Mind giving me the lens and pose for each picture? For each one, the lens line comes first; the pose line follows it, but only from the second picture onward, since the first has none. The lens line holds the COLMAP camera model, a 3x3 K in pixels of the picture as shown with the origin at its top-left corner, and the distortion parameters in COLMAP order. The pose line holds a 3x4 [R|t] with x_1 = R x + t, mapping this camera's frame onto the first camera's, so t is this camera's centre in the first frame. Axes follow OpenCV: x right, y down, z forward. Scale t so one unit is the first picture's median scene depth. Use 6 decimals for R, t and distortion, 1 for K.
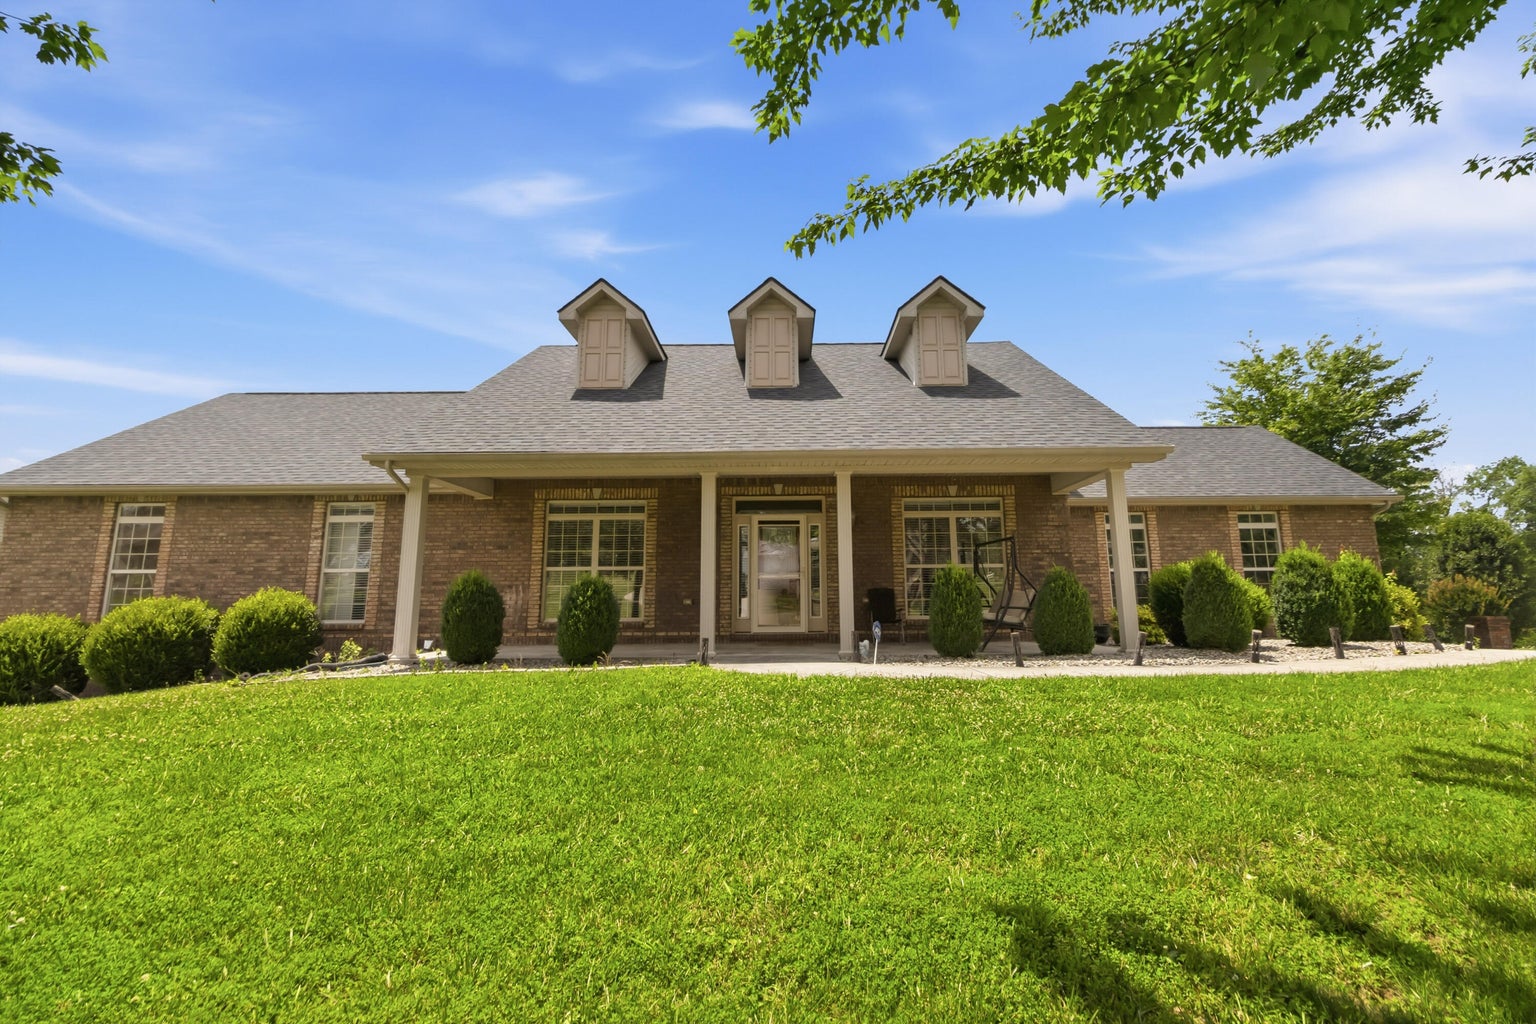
lens RADIAL K [[698.6, 0, 781.8], [0, 698.6, 488.3], [0, 0, 1]] dist [0.001832, 0.000139]
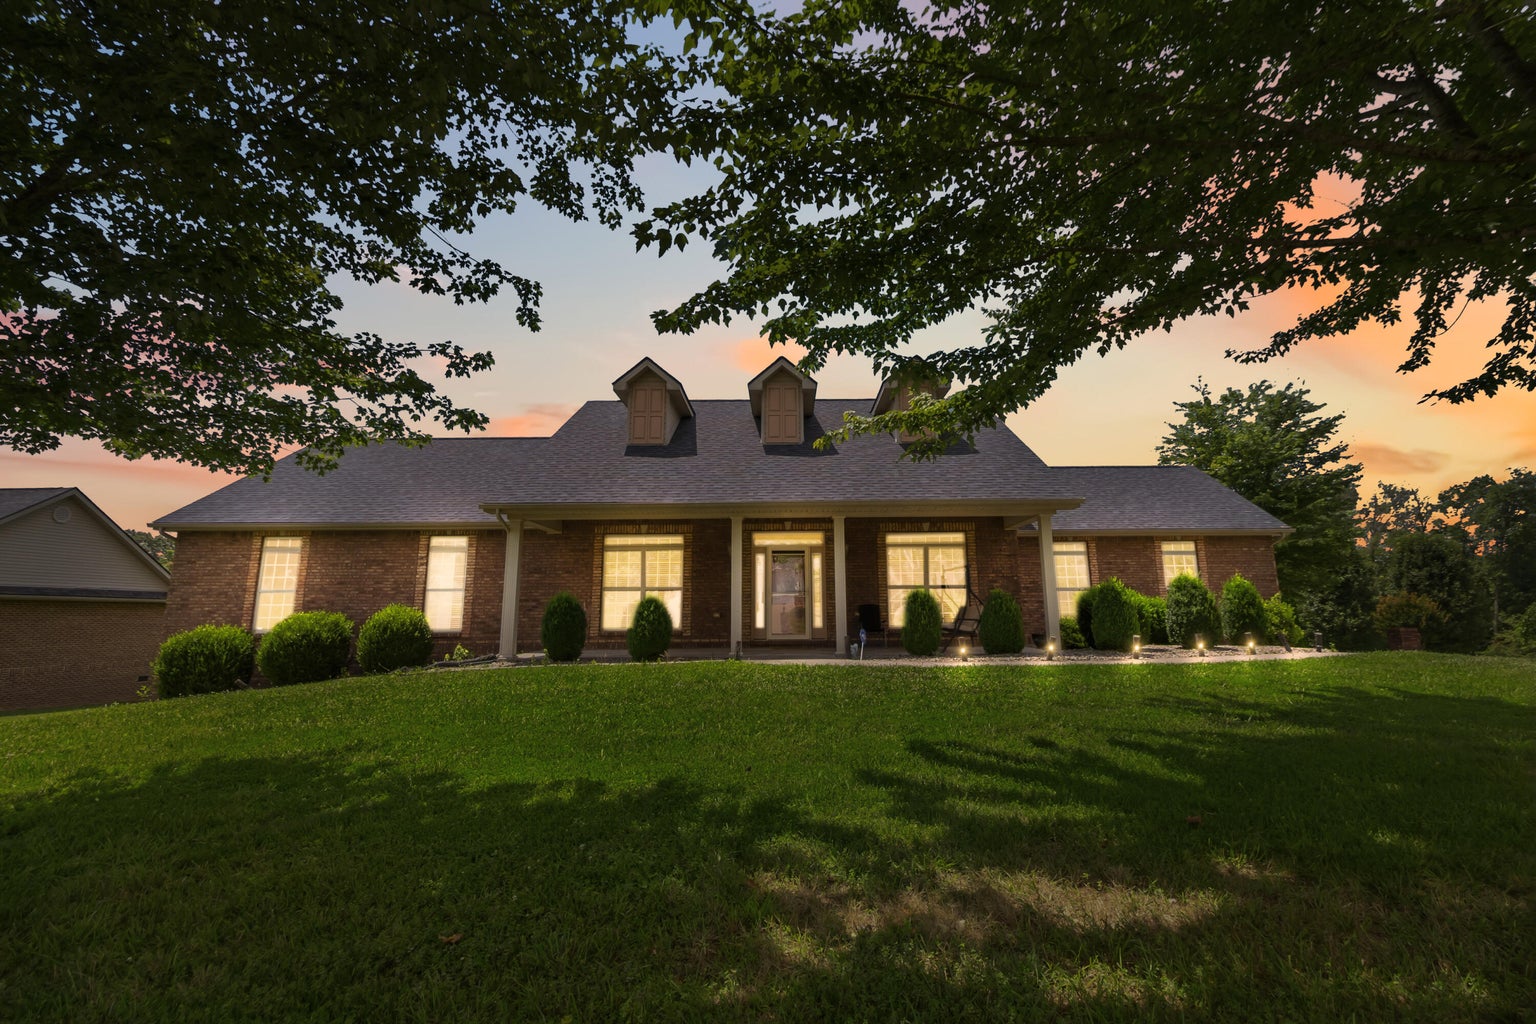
lens RADIAL K [[698.6, 0, 781.8], [0, 698.6, 488.3], [0, 0, 1]] dist [0.001832, 0.000139]
pose [[1.000000, -0.000246, 0.000238, -0.016425], [0.000251, 0.999799, -0.020026, -0.041243], [-0.000233, 0.020026, 0.999799, -0.265031]]
